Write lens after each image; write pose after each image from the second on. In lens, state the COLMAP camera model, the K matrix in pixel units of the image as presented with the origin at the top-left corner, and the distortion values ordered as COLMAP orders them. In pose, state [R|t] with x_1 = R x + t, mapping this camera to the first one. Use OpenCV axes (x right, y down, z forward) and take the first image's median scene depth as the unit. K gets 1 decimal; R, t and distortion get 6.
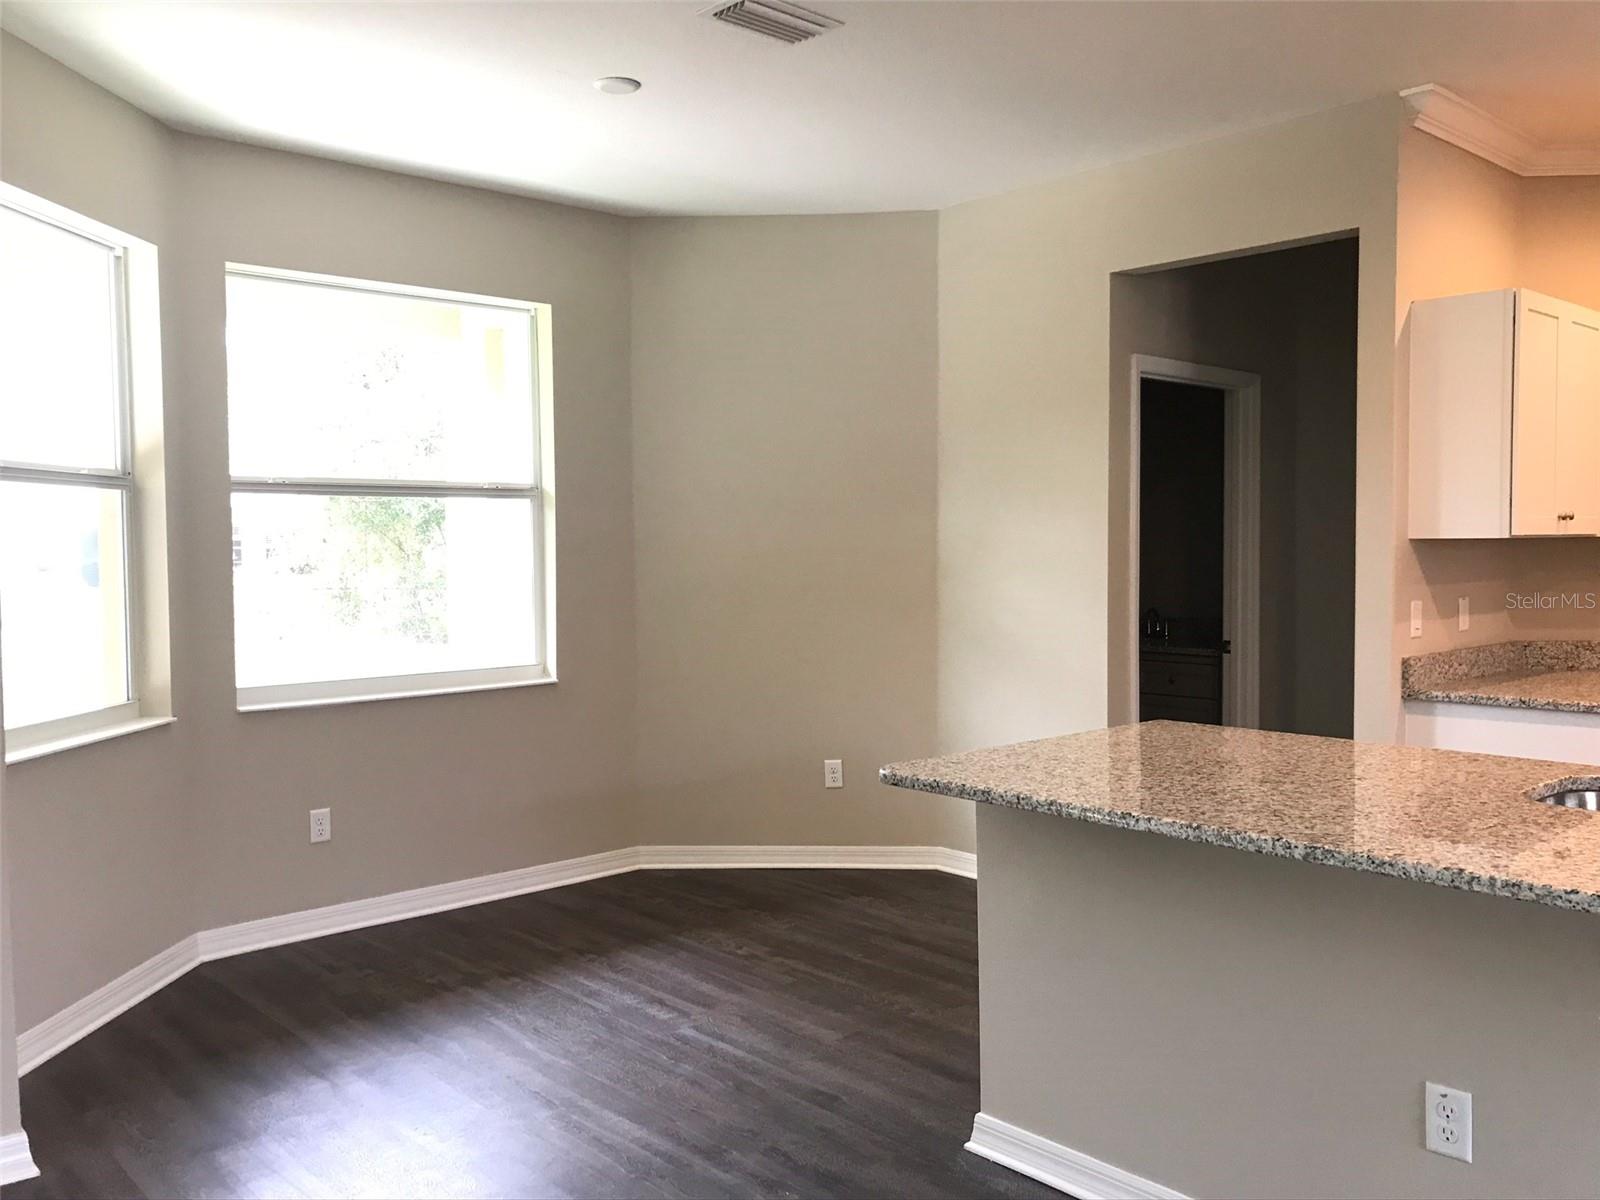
lens RADIAL K [[1314.0, 0, 806.0], [0, 1314.0, 599.1], [0, 0, 1]] dist [0.035072, -0.053091]
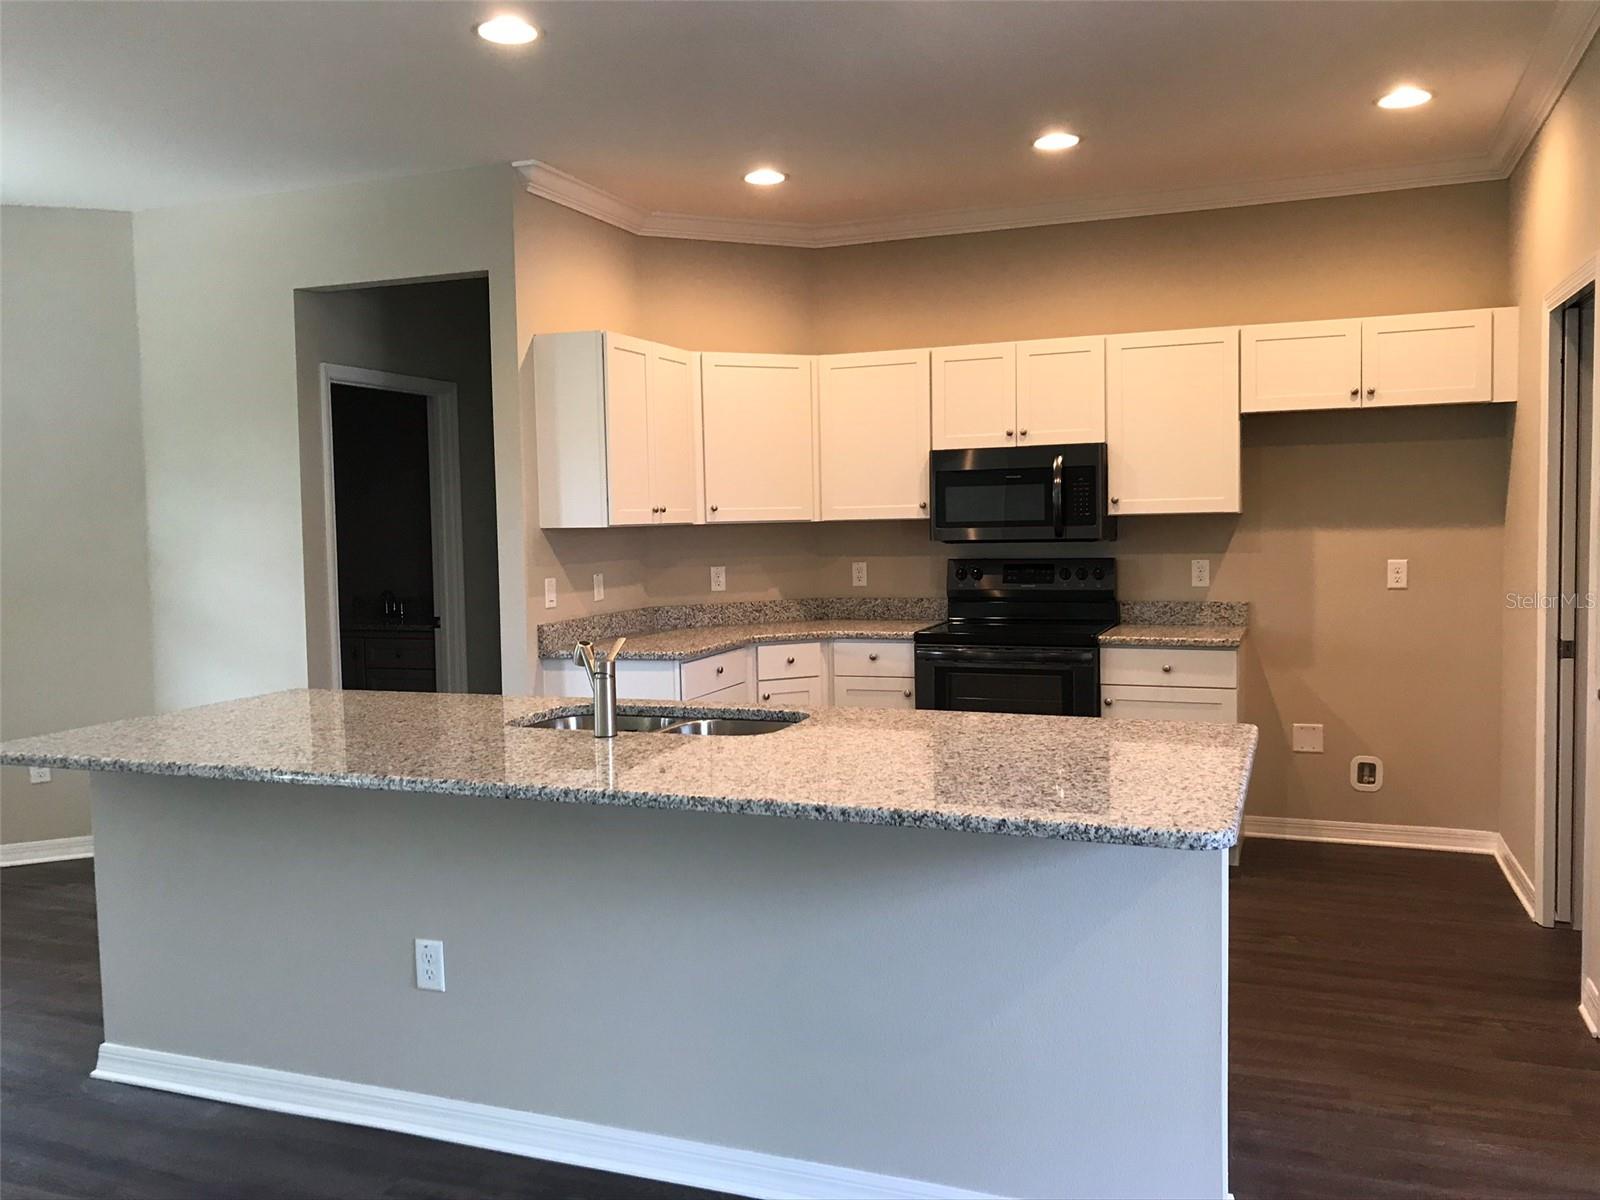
lens RADIAL K [[1314.0, 0, 810.5], [0, 1314.0, 596.3], [0, 0, 1]] dist [0.035072, -0.053091]
pose [[0.891737, -0.038415, 0.450921, 0.122705], [0.031993, 0.999249, 0.021859, -0.000934], [-0.451422, -0.005066, 0.892296, -0.202331]]
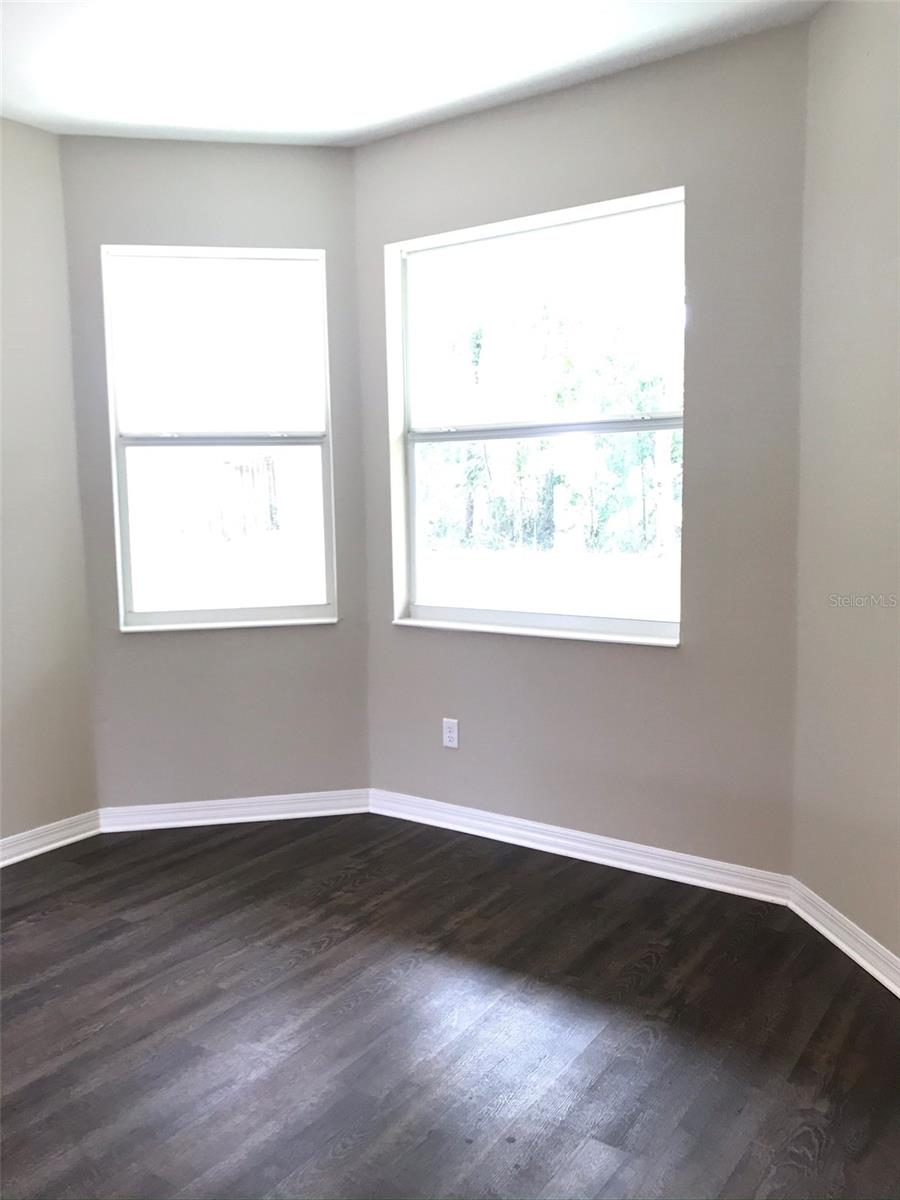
lens RADIAL K [[985.5, 0, 488.2], [0, 985.5, 583.5], [0, 0, 1]] dist [0.035072, -0.053091]
pose [[0.230164, 0.099556, -0.968046, 0.485467], [-0.029137, 0.995012, 0.095402, -0.041460], [0.972715, 0.006247, 0.231917, 0.907676]]
